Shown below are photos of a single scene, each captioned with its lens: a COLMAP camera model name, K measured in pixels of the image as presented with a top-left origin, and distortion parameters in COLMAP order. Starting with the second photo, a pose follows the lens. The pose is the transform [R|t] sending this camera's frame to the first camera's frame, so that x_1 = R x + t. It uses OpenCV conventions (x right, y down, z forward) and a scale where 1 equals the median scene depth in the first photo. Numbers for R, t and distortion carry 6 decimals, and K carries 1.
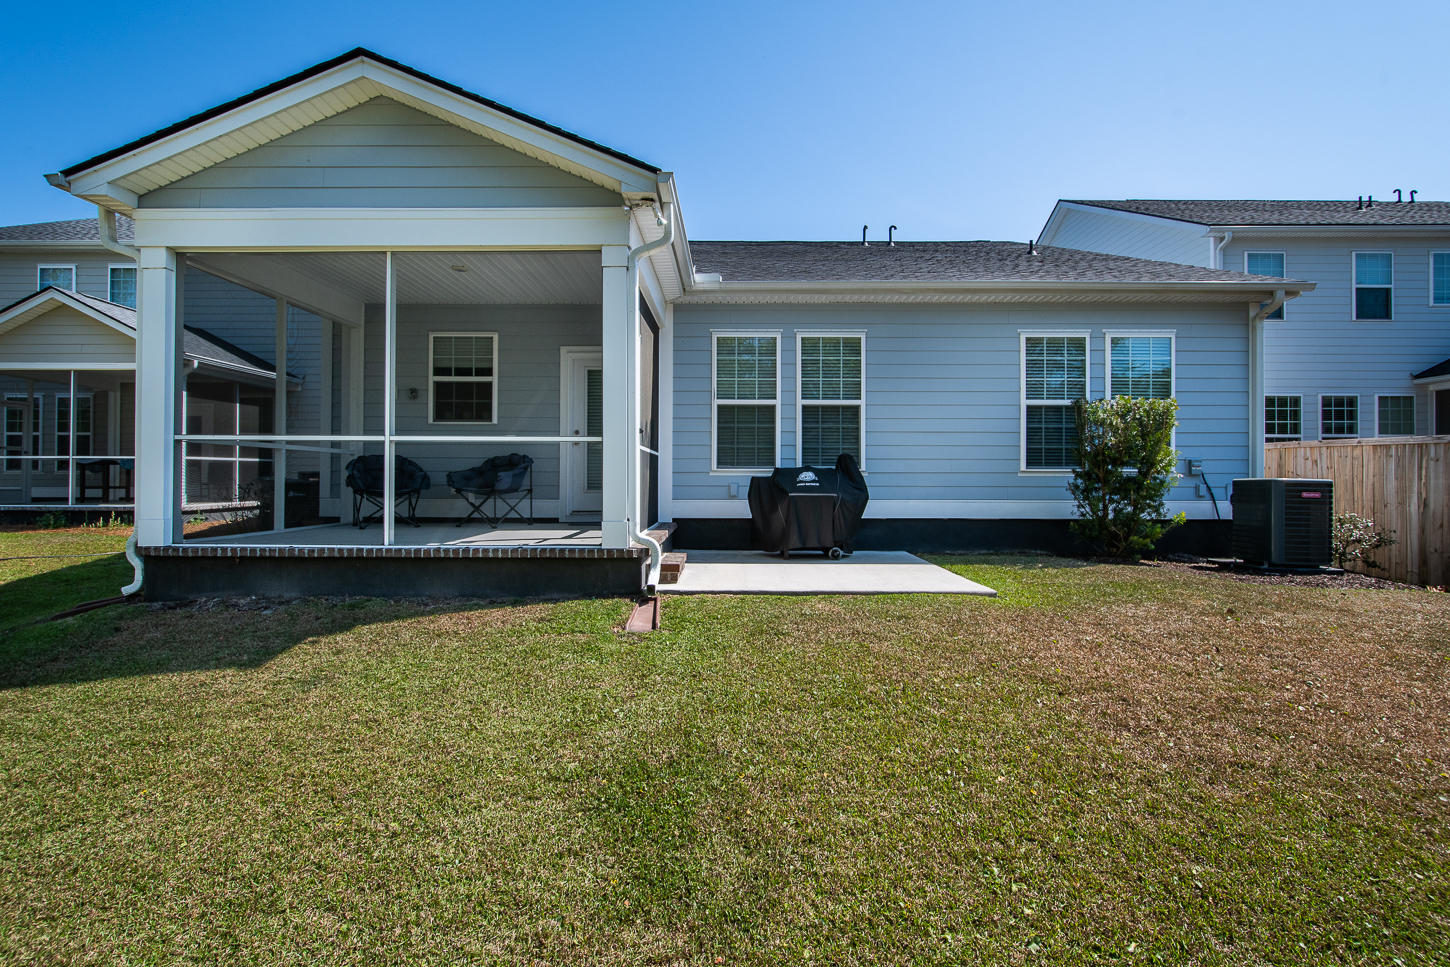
lens RADIAL K [[637.6, 0, 727.0], [0, 637.6, 481.3], [0, 0, 1]] dist [0.002902, 0.000177]
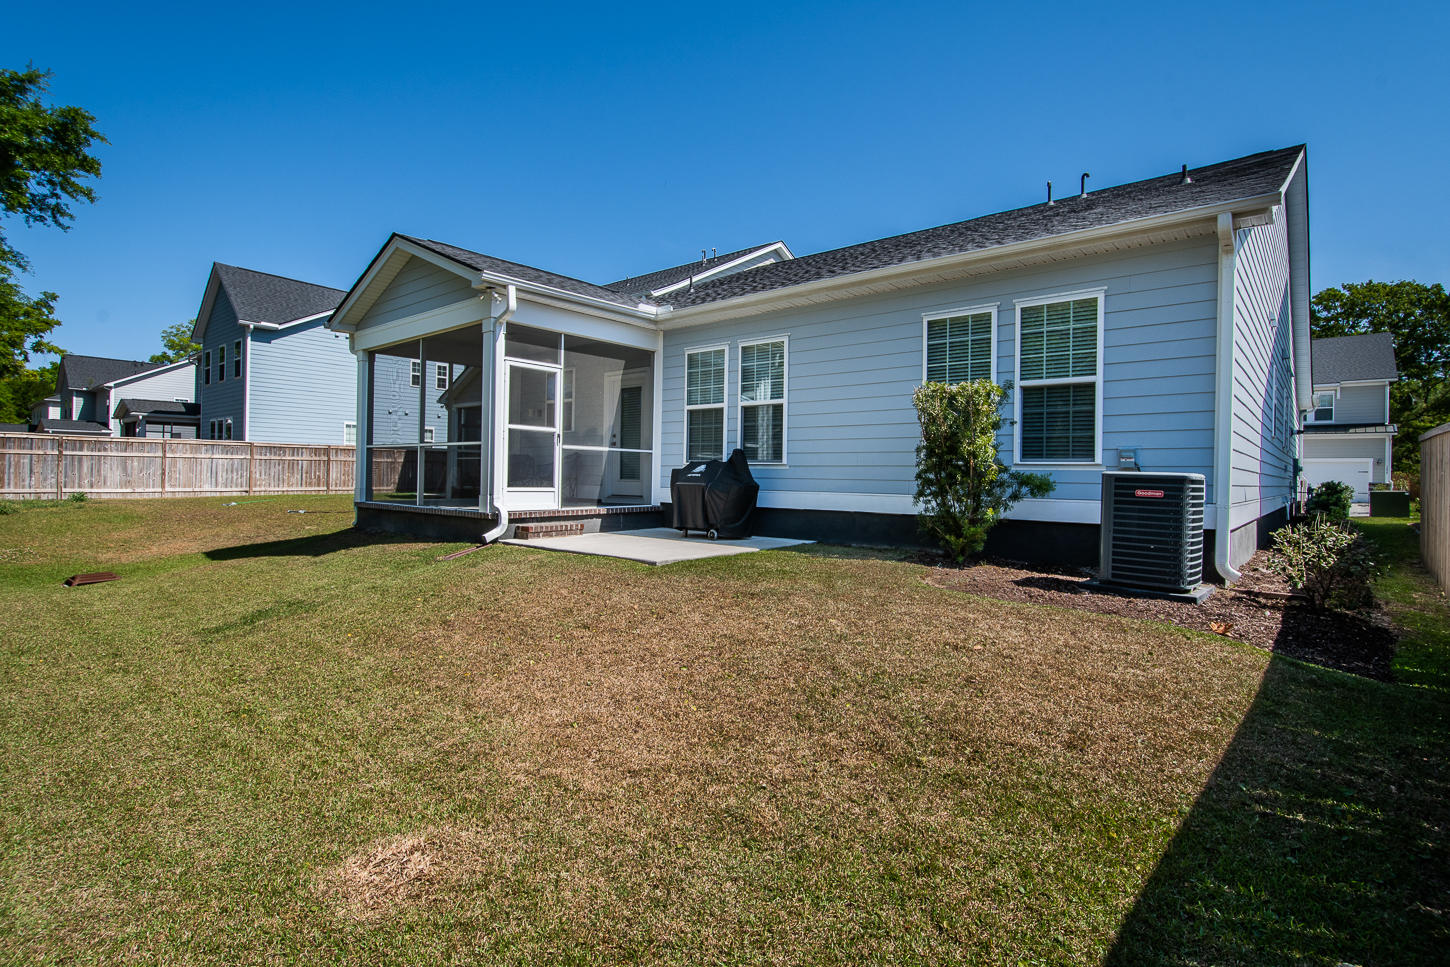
lens RADIAL K [[720.8, 0, 720.4], [0, 720.8, 476.2], [0, 0, 1]] dist [0.008797, -0.004746]
pose [[0.763193, 0.008126, -0.646119, 0.918902], [-0.007951, 0.999963, 0.003185, 0.000977], [0.646121, 0.002707, 0.763230, -0.002545]]
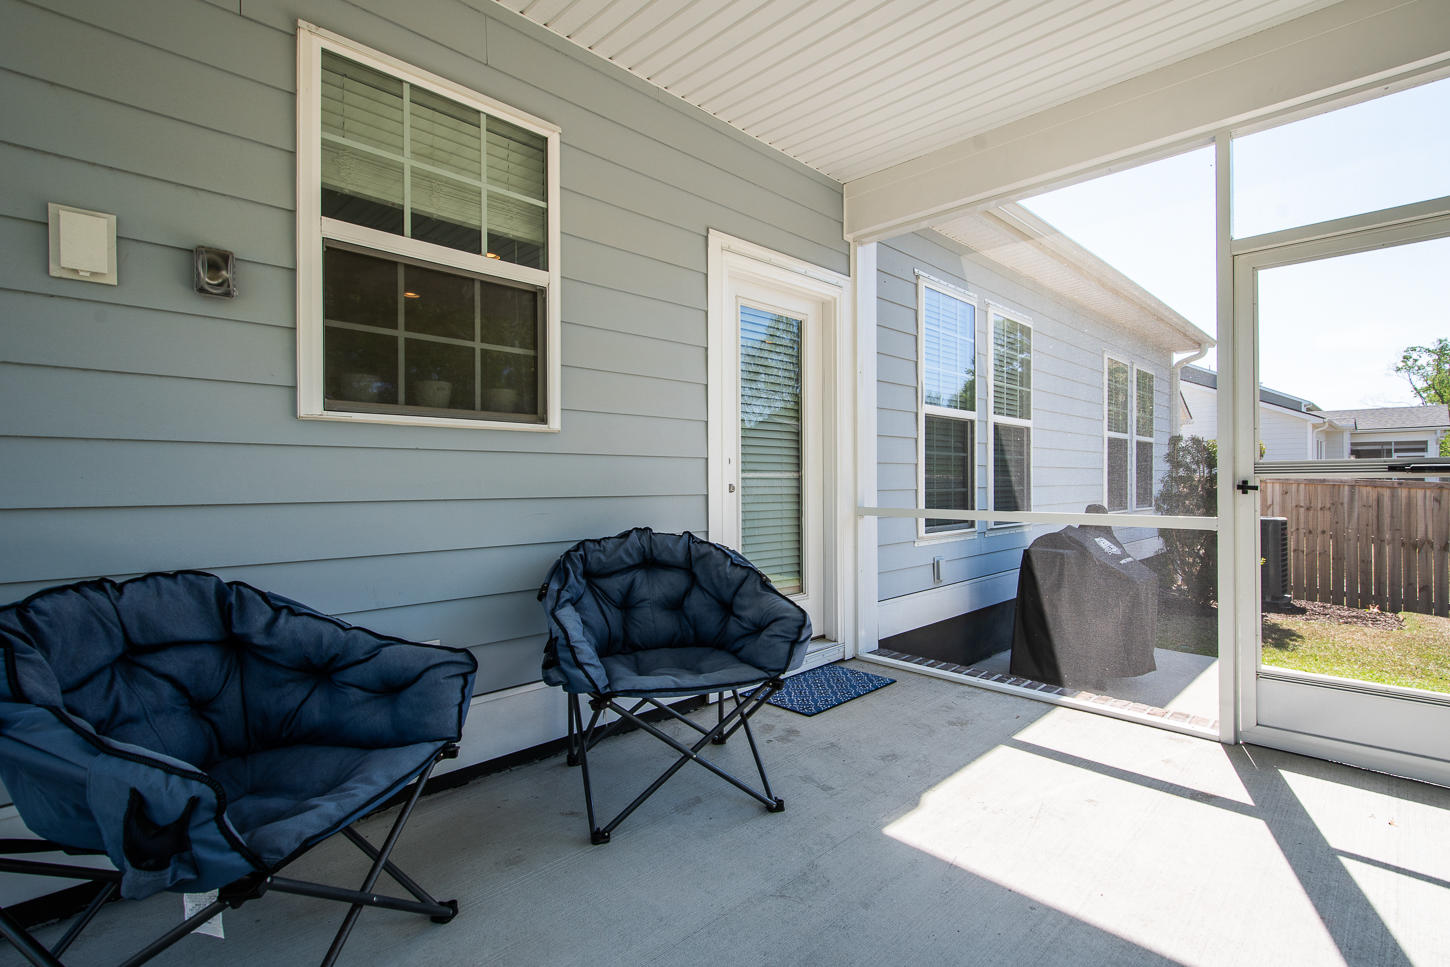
lens RADIAL K [[684.4, 0, 728.7], [0, 684.4, 484.7], [0, 0, 1]] dist [0.008108, -0.000398]
pose [[0.709822, -0.009441, 0.704318, -0.533770], [0.002093, 0.999934, 0.011295, -0.068349], [-0.704378, -0.006543, 0.709795, 0.712297]]
